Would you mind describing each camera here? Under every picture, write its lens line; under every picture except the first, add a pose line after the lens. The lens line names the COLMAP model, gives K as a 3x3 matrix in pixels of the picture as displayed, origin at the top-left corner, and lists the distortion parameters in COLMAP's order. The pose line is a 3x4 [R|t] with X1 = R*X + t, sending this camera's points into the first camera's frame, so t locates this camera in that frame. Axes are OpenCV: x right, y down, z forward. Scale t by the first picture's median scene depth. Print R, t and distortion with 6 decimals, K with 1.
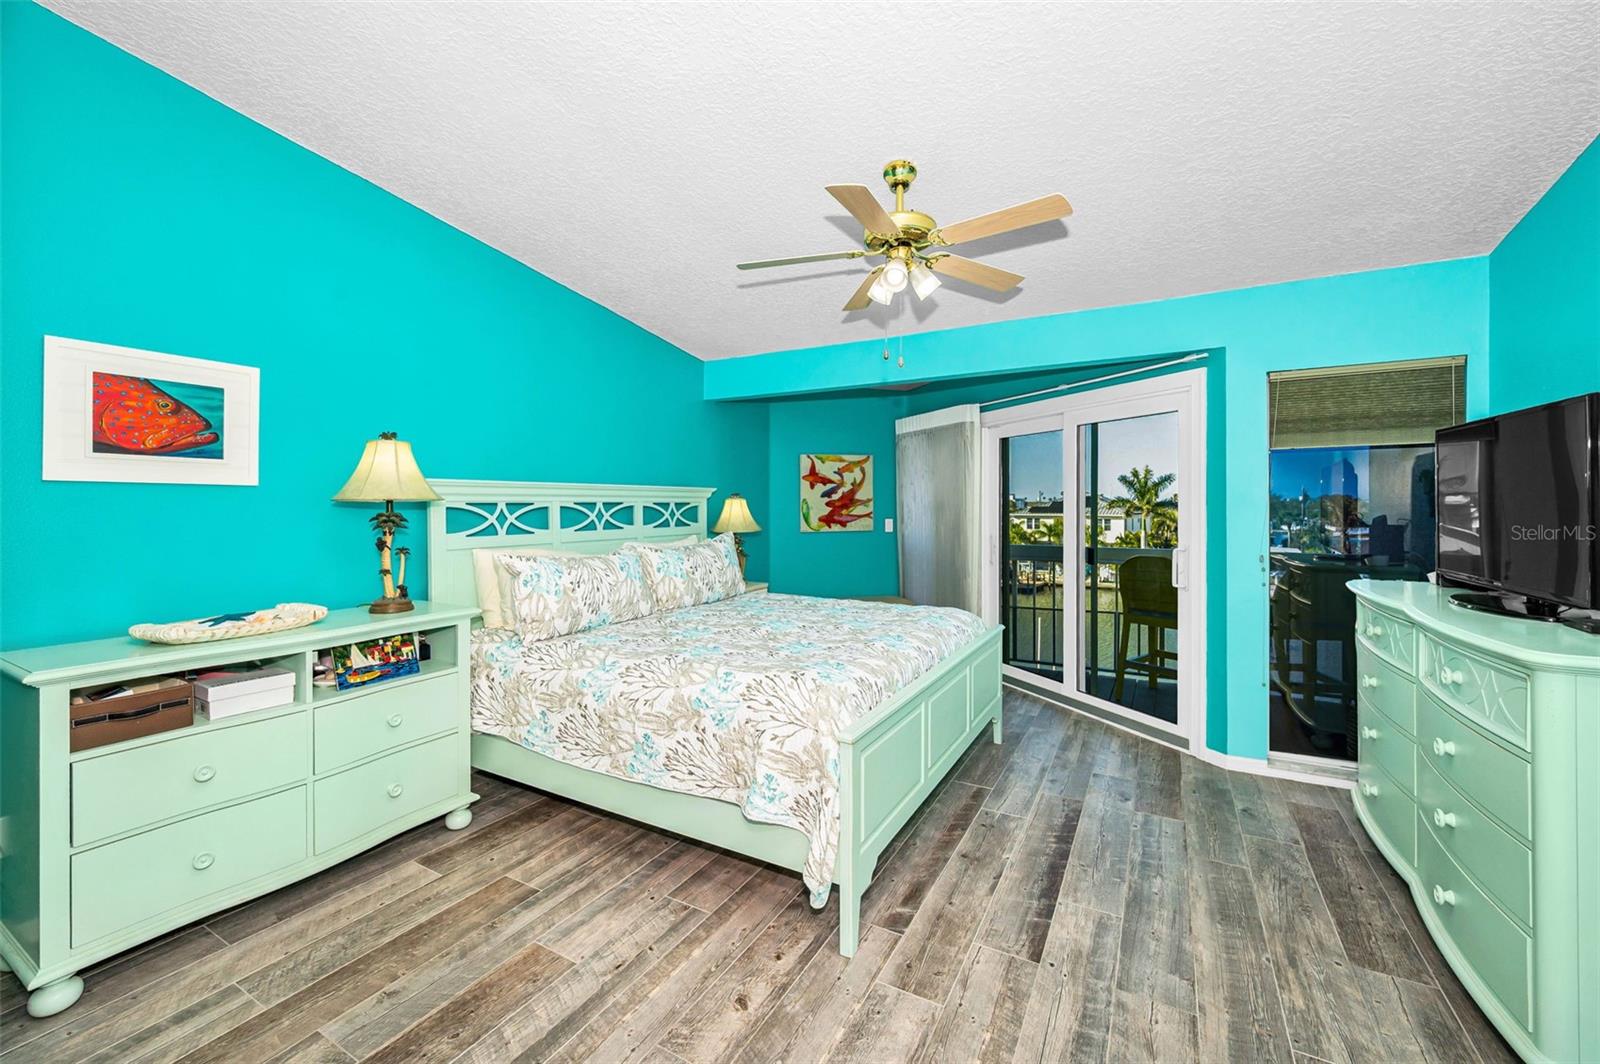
lens RADIAL K [[652.4, 0, 771.5], [0, 652.4, 507.0], [0, 0, 1]] dist [0.003158, 0.000073]
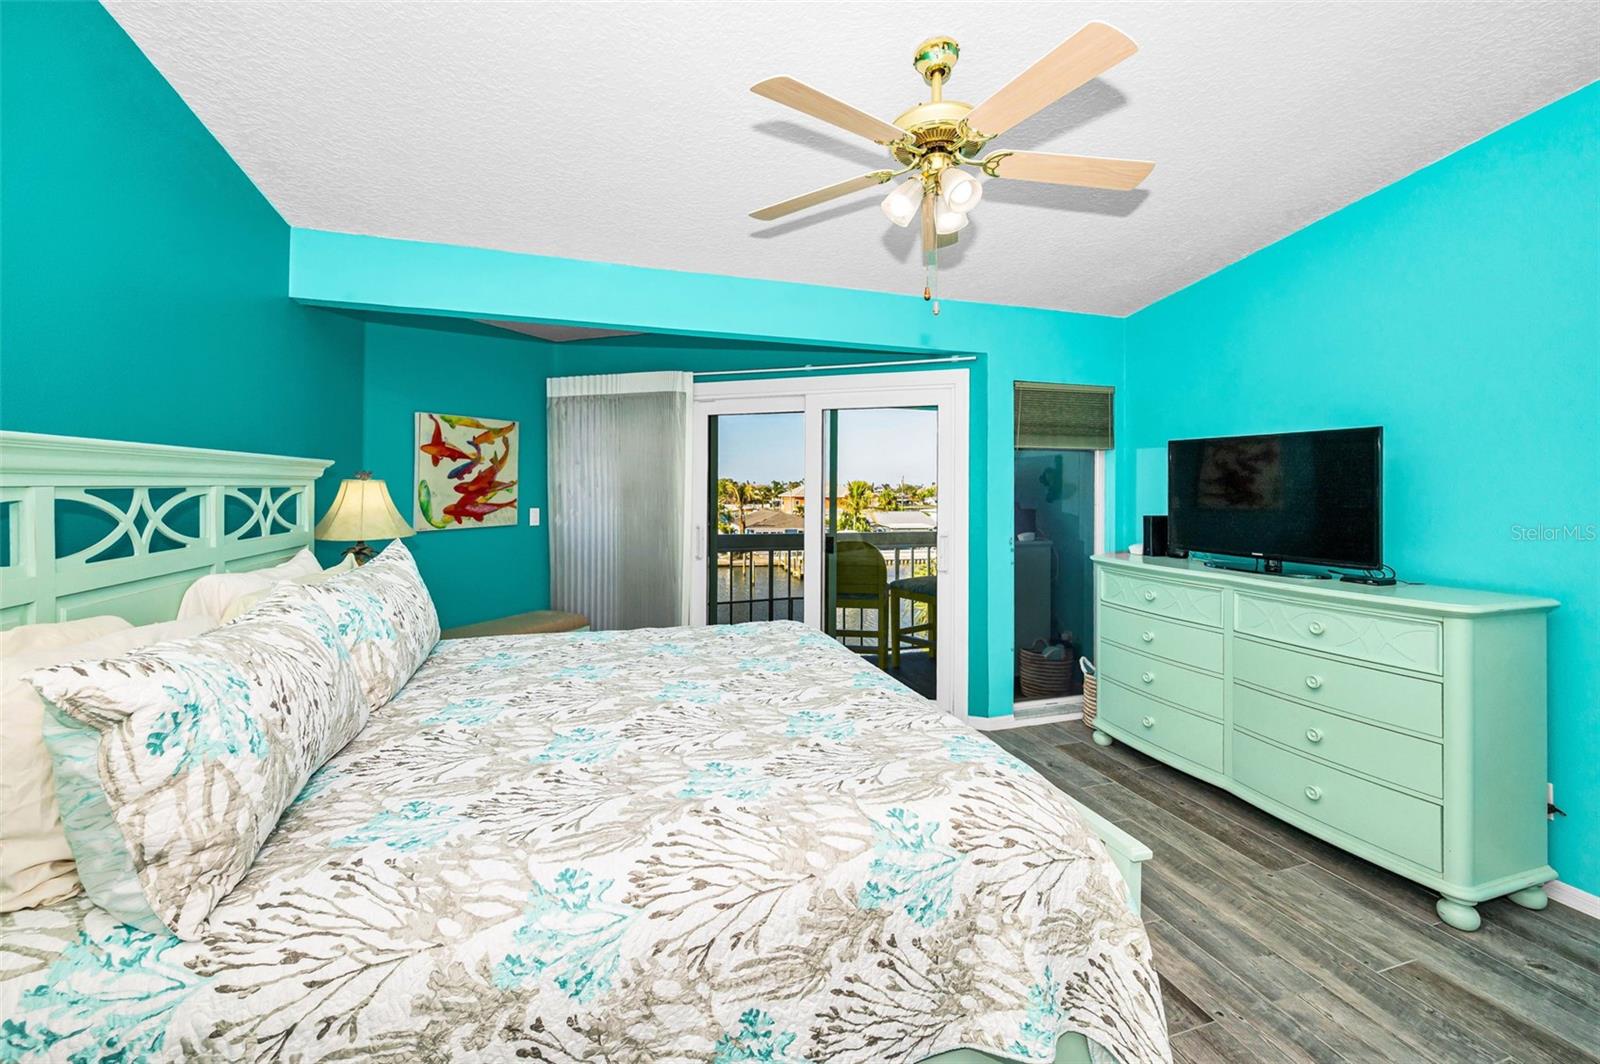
lens RADIAL K [[674.0, 0, 814.2], [0, 674.0, 481.6], [0, 0, 1]] dist [0.001959, -0.000476]
pose [[0.652454, 0.011541, 0.757740, -0.272382], [-0.005067, 0.999928, -0.010867, -0.007680], [-0.757811, 0.003251, 0.652466, 0.344113]]
